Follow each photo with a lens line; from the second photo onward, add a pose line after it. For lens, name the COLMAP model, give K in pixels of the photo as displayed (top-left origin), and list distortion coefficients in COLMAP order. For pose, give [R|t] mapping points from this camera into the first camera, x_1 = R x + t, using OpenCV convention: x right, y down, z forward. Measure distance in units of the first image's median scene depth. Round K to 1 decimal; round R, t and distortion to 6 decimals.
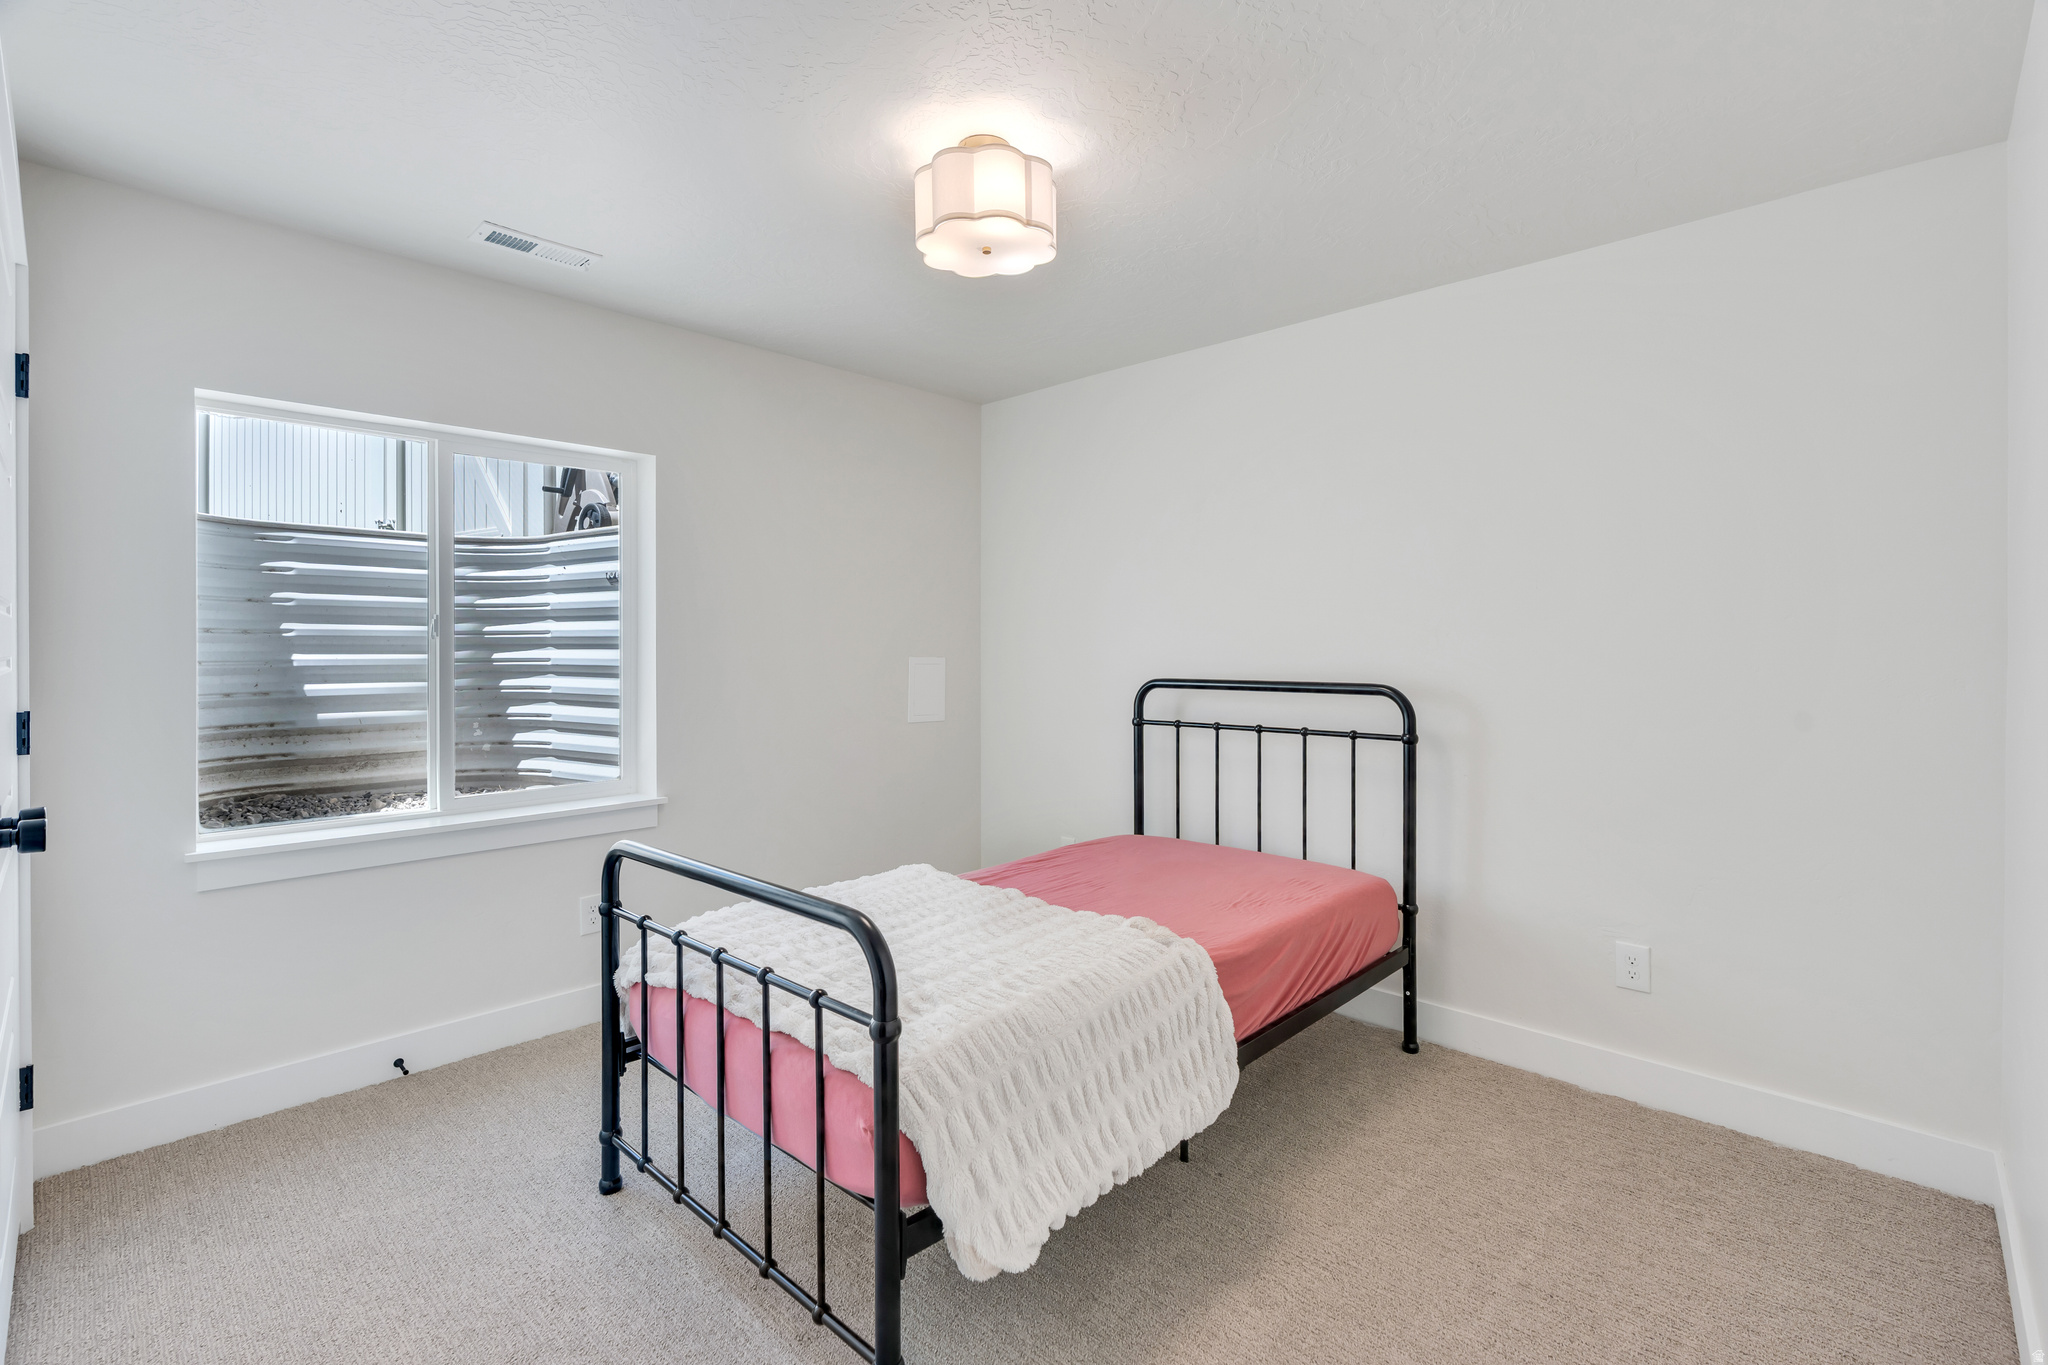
lens RADIAL K [[936.1, 0, 1025.5], [0, 936.1, 664.2], [0, 0, 1]] dist [0.005259, 0.001517]
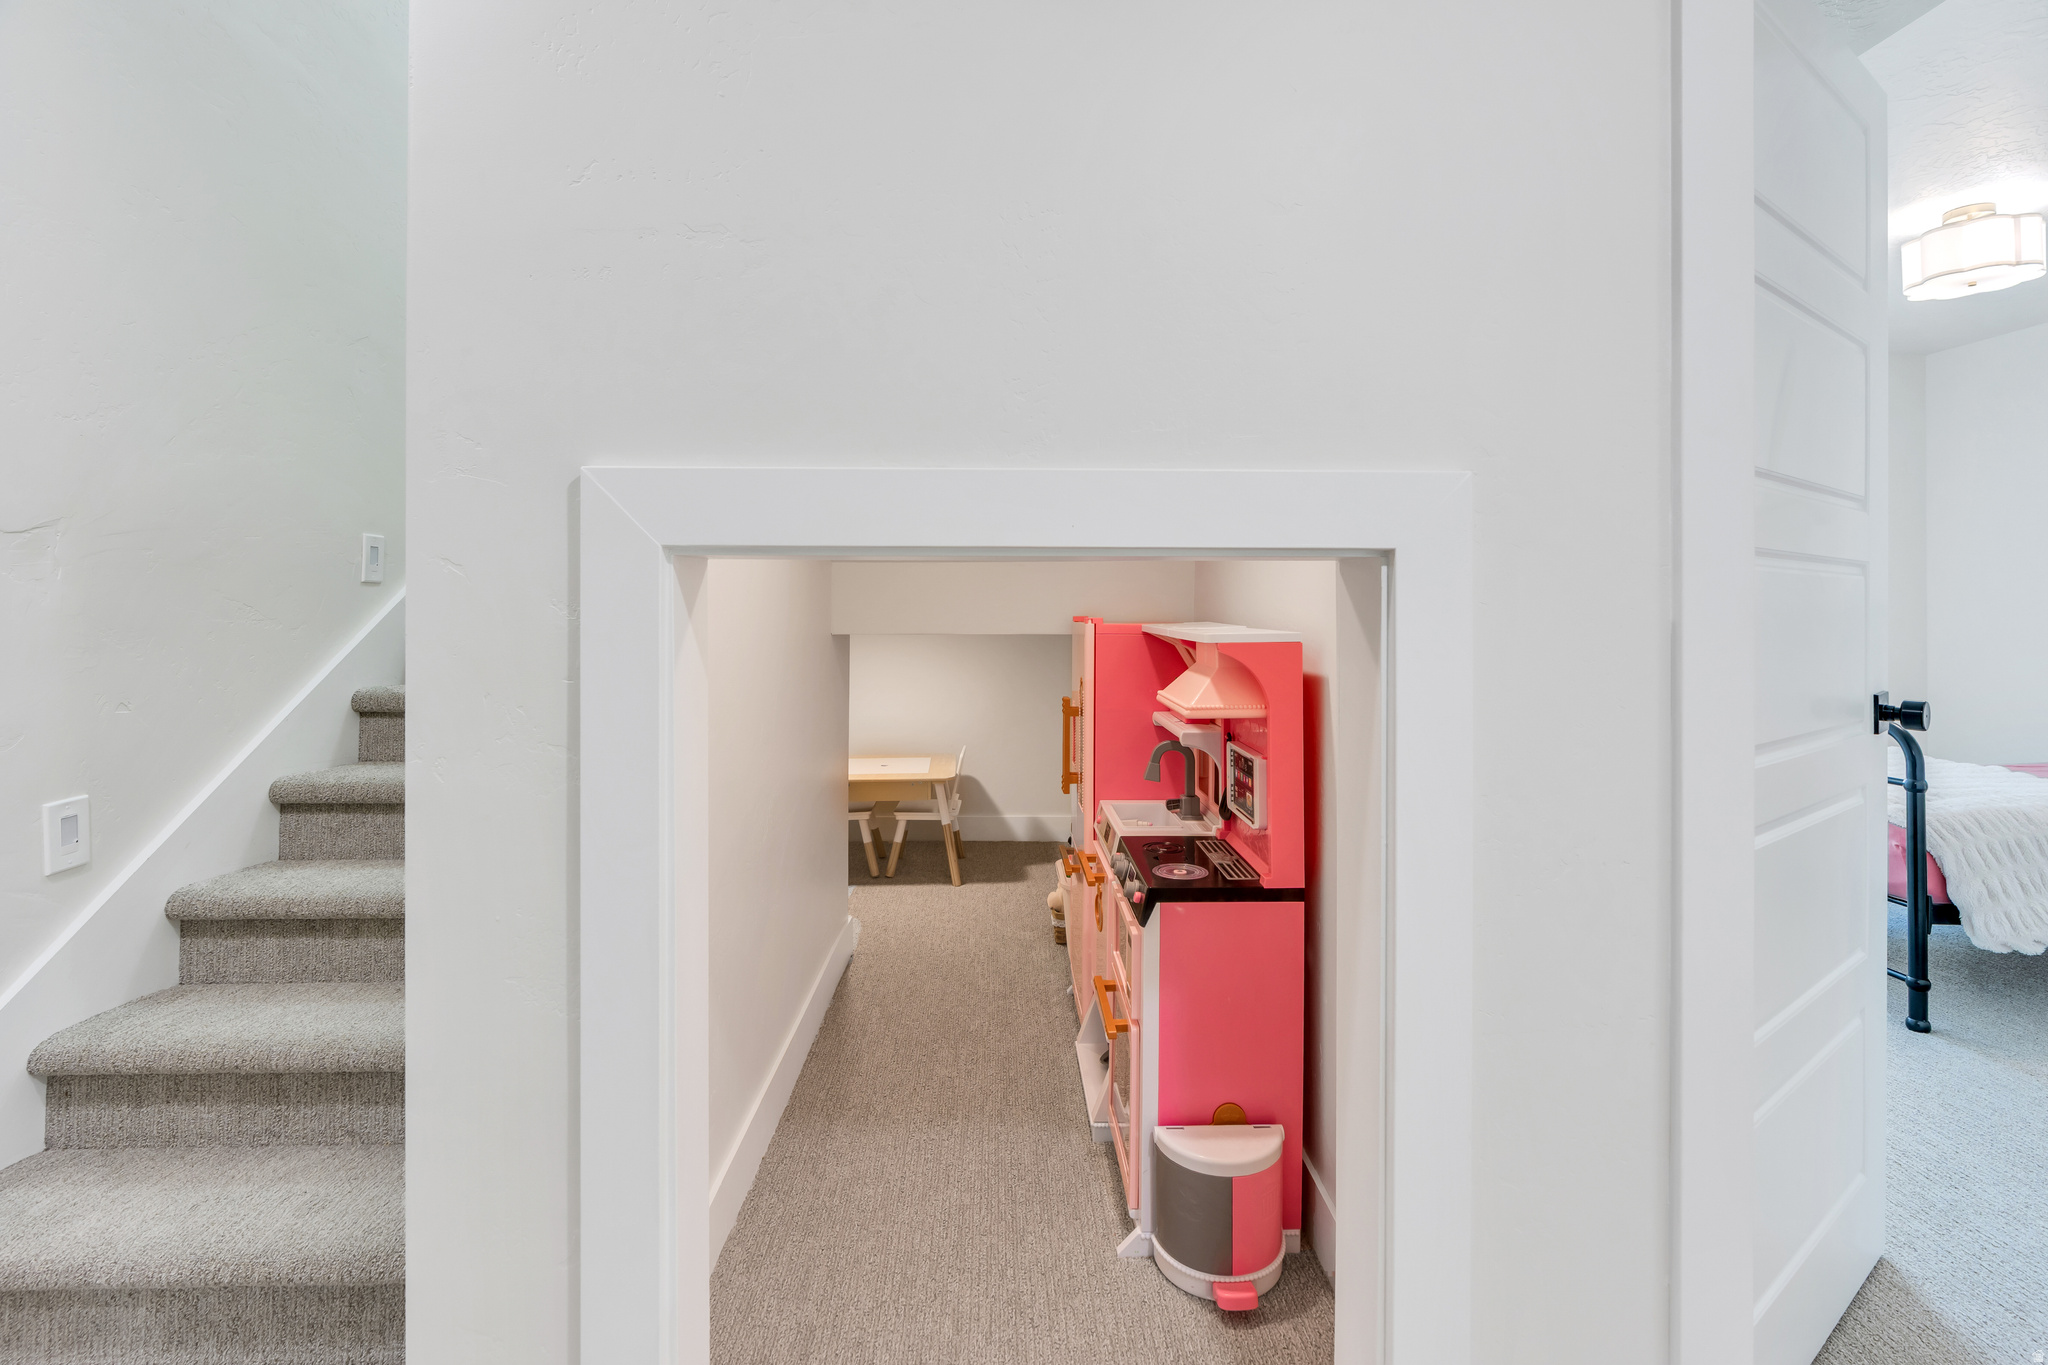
lens RADIAL K [[936.1, 0, 1080.2], [0, 936.1, 603.3], [0, 0, 1]] dist [0.005259, 0.001517]
pose [[0.717618, -0.013643, -0.696304, -0.035364], [0.000597, 0.999820, -0.018975, 0.068139], [0.696437, 0.013201, 0.717496, -1.251122]]
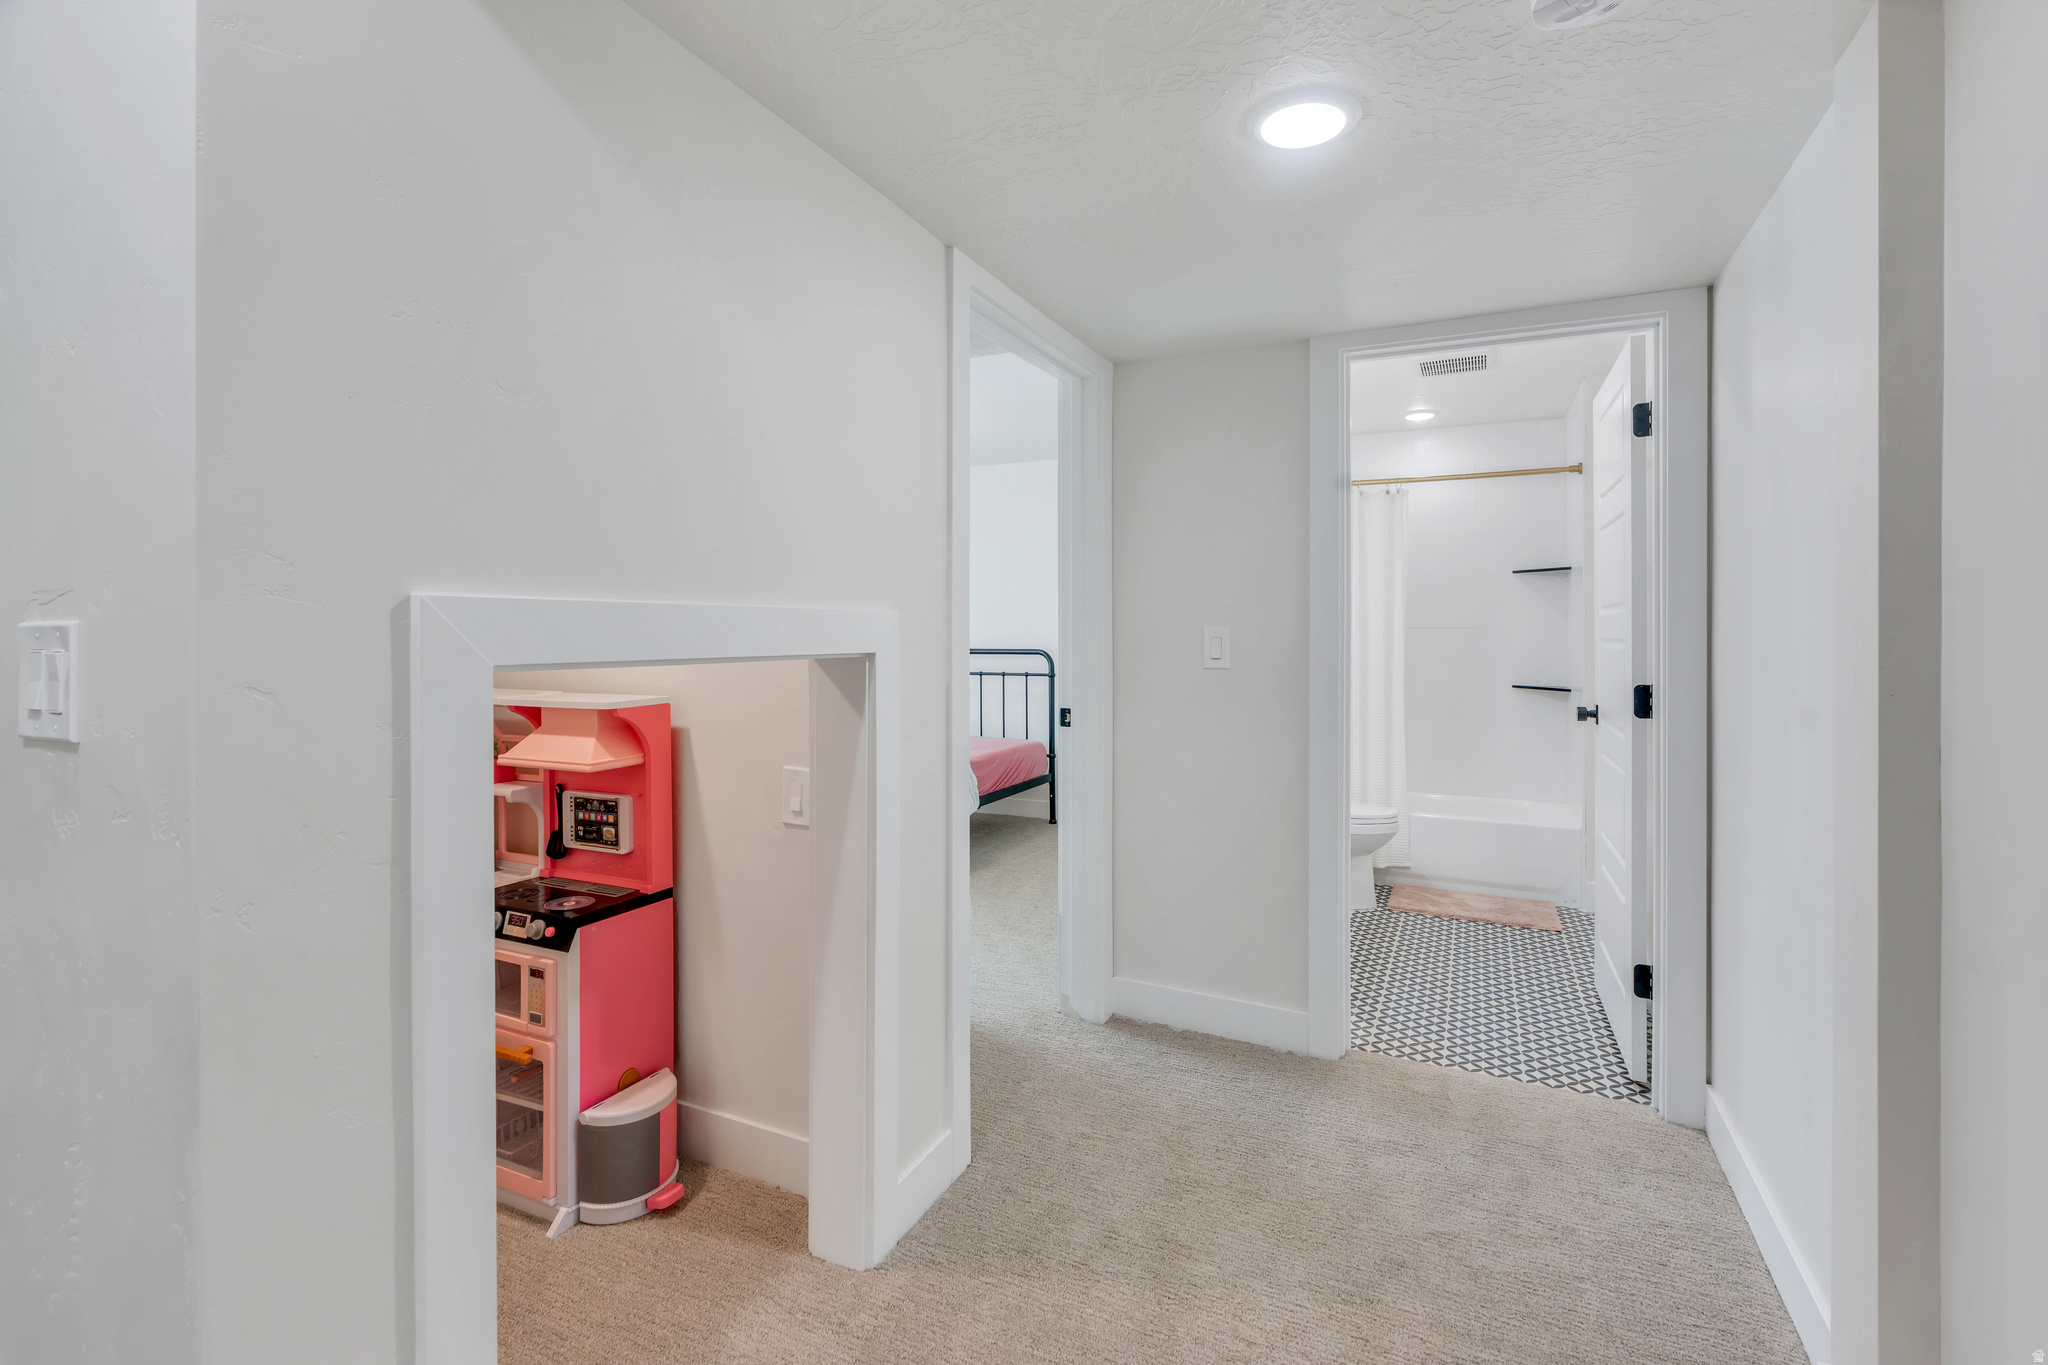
lens RADIAL K [[936.1, 0, 1023.1], [0, 936.1, 628.7], [0, 0, 1]] dist [0.005259, 0.001517]
pose [[0.948637, -0.007044, 0.316288, -0.617120], [0.010175, 0.999914, -0.008249, -0.014764], [-0.316203, 0.011043, 0.948627, -1.912904]]
